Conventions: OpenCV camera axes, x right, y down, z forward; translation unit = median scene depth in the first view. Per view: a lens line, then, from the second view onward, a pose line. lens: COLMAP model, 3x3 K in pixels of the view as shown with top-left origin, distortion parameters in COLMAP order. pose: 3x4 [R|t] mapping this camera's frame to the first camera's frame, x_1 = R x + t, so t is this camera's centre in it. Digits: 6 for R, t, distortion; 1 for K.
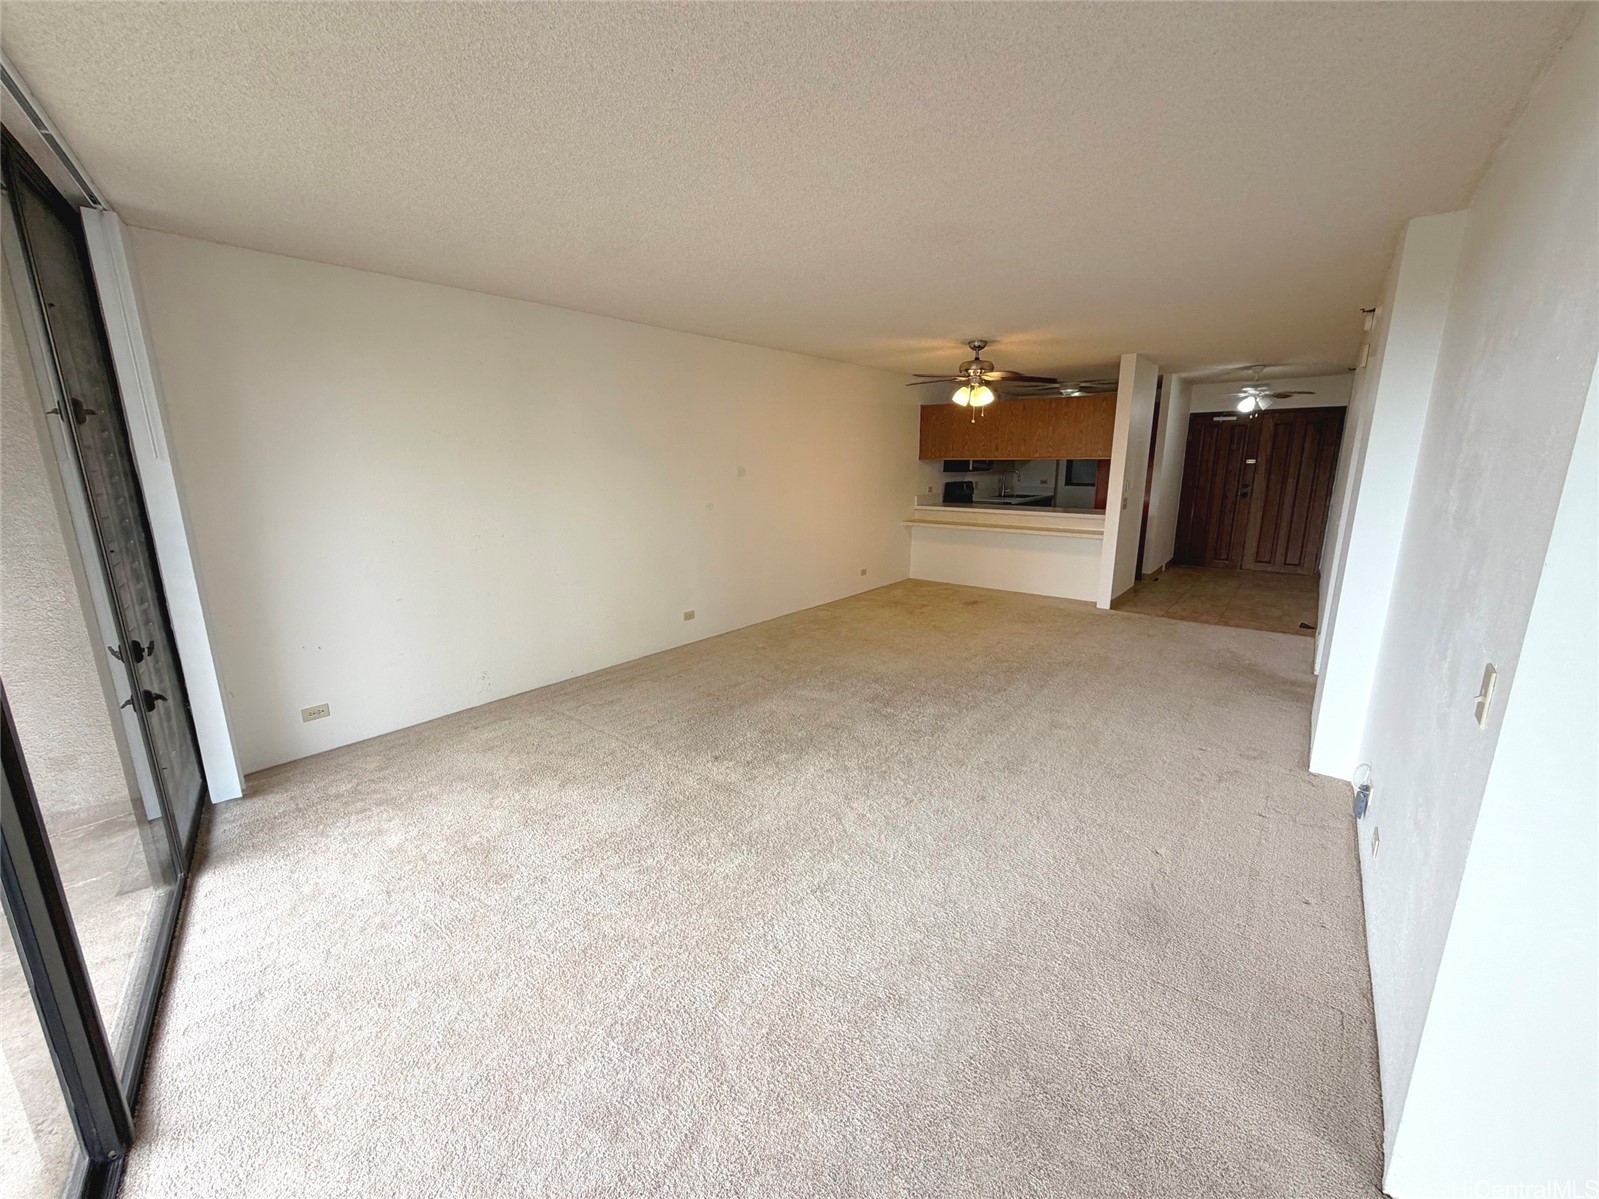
lens RADIAL K [[638.5, 0, 794.3], [0, 638.5, 600.3], [0, 0, 1]] dist [0.001364, 0.000622]
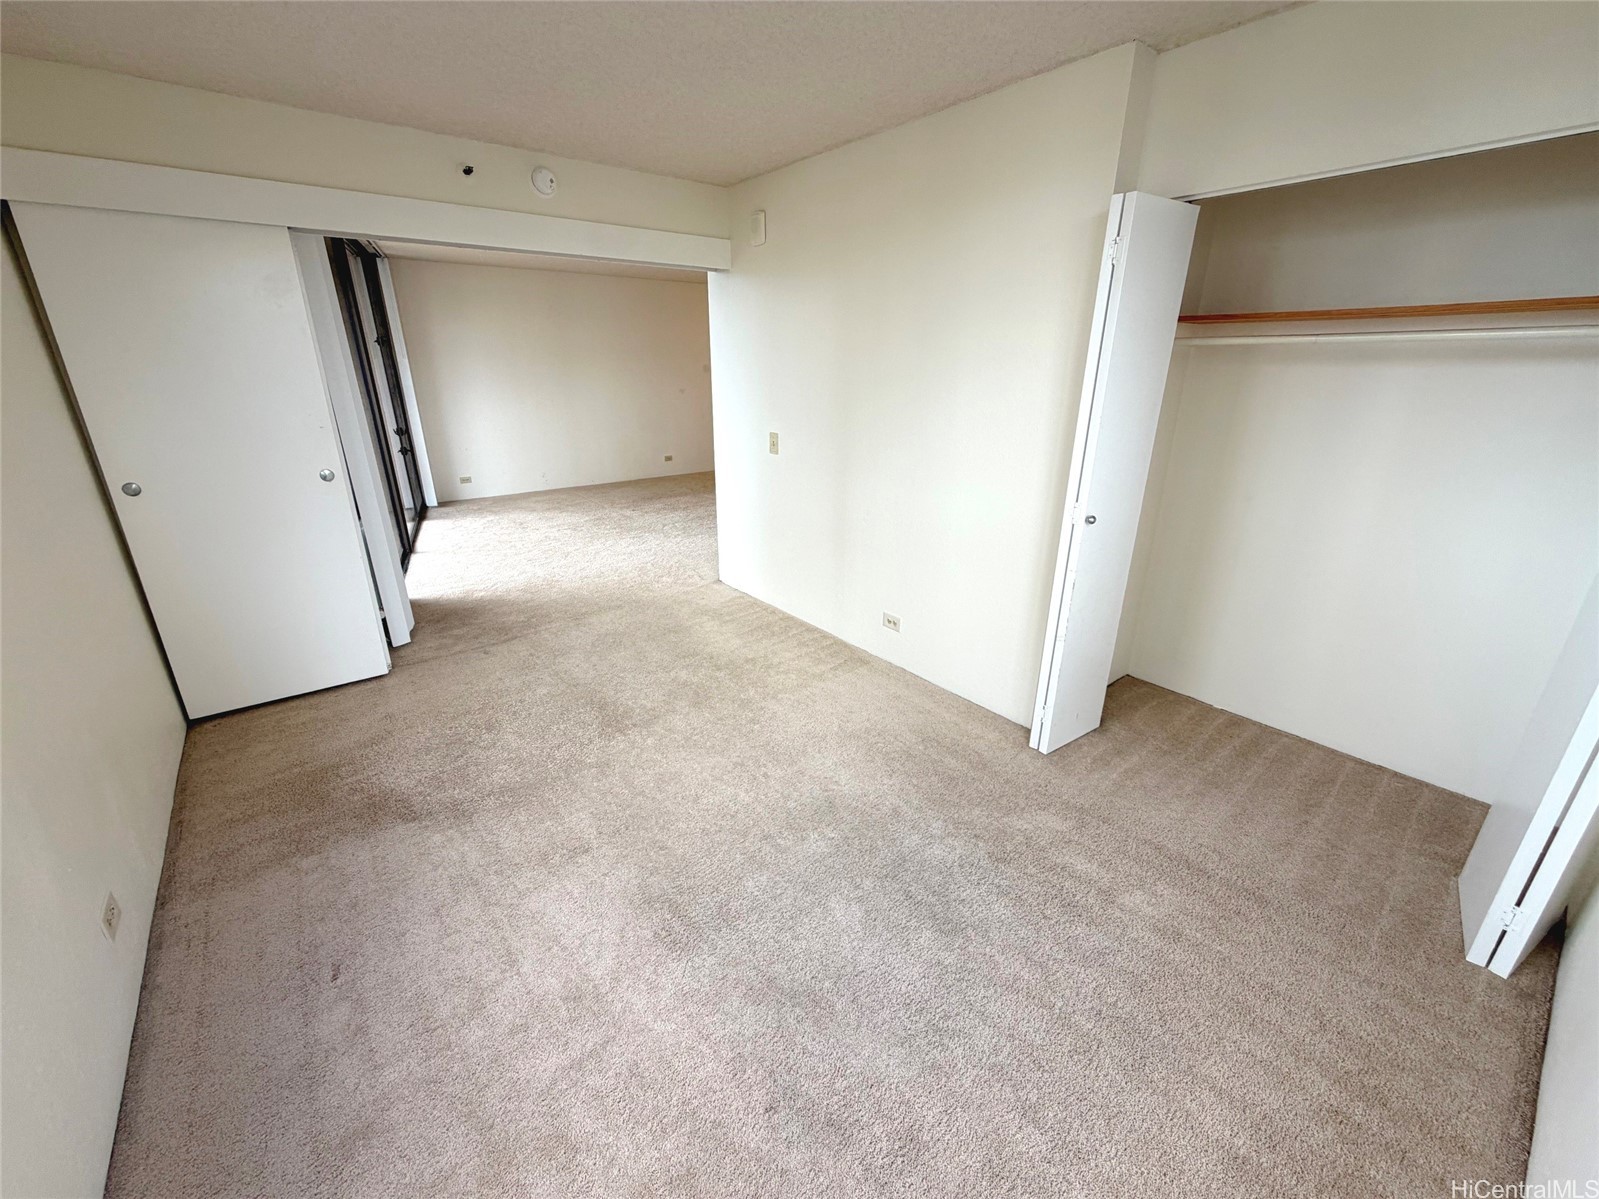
lens RADIAL K [[638.5, 0, 793.8], [0, 638.5, 595.5], [0, 0, 1]] dist [0.001364, 0.000622]
pose [[0.975125, 0.079391, -0.206951, 0.526784], [-0.051447, 0.989223, 0.137079, 0.133230], [0.215603, -0.123022, 0.968701, -0.586884]]
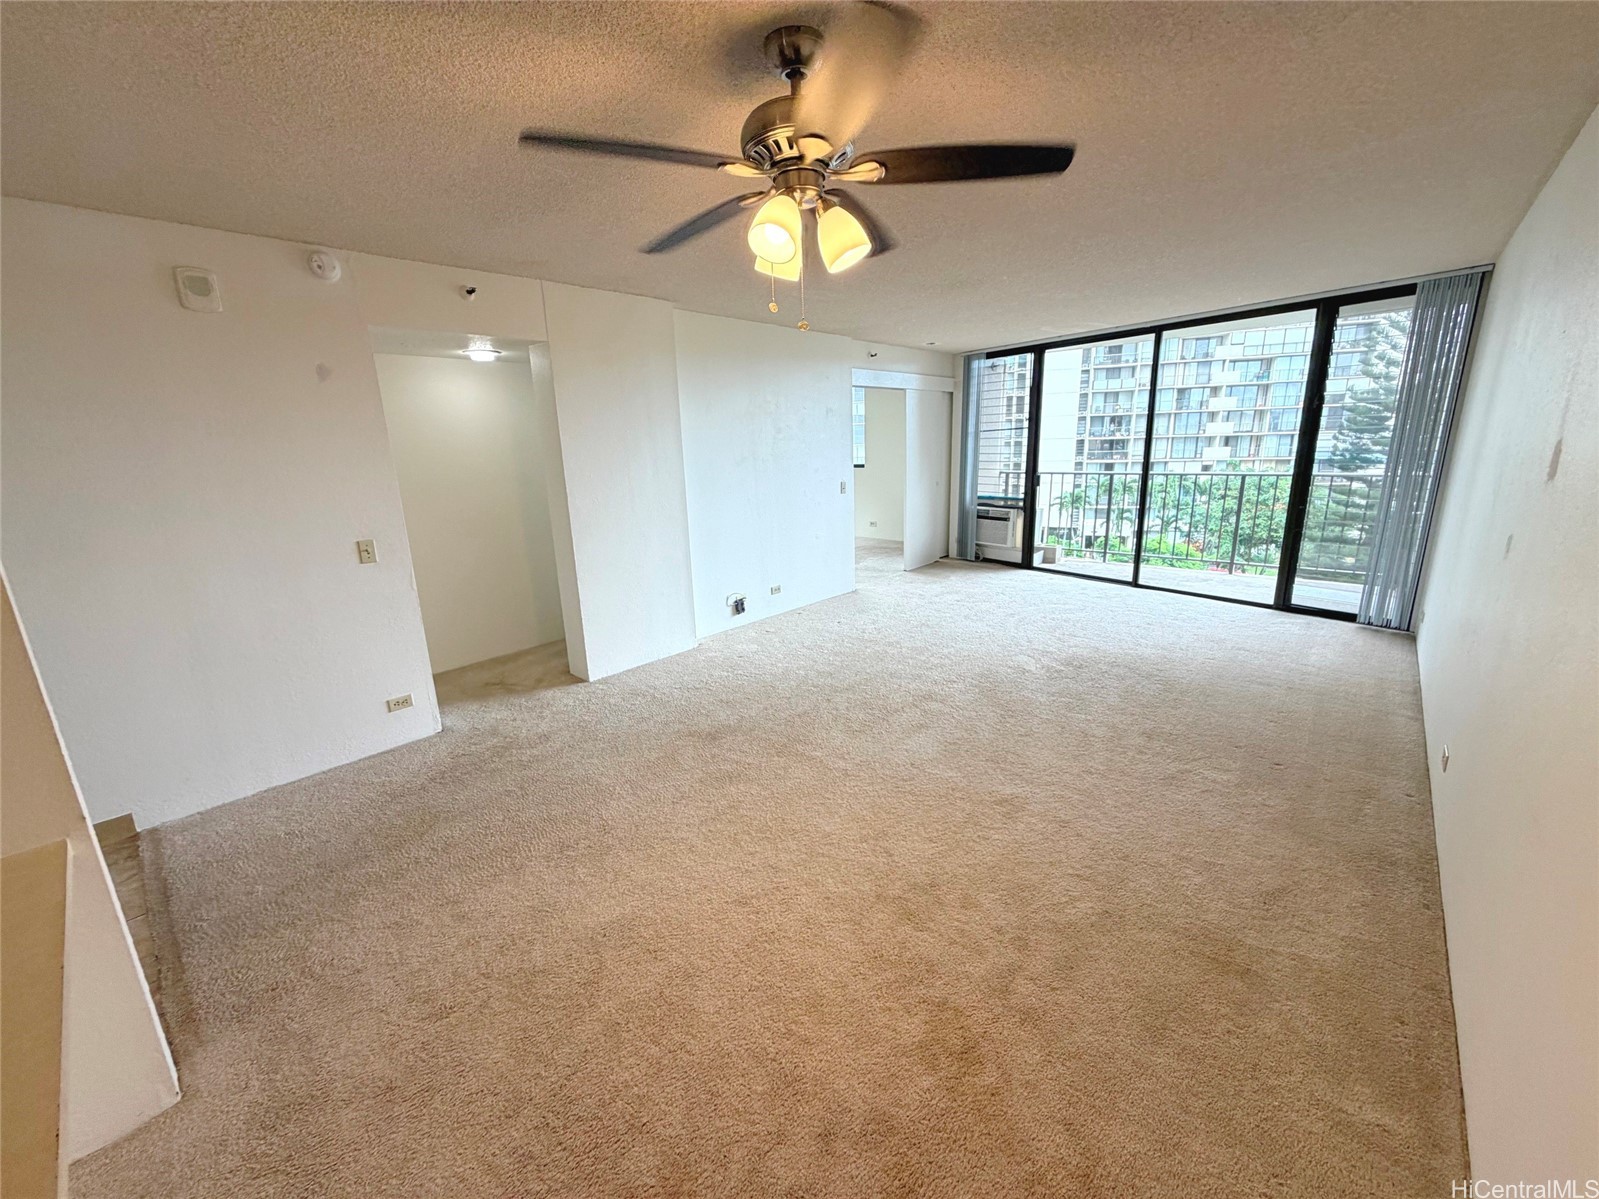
lens RADIAL K [[638.5, 0, 804.3], [0, 638.5, 594.2], [0, 0, 1]] dist [0.001364, 0.000622]
pose [[-0.997837, 0.022139, 0.061896, 0.266458], [0.047374, 0.894965, 0.443613, -0.313801], [-0.045573, 0.445586, -0.894079, 1.388549]]
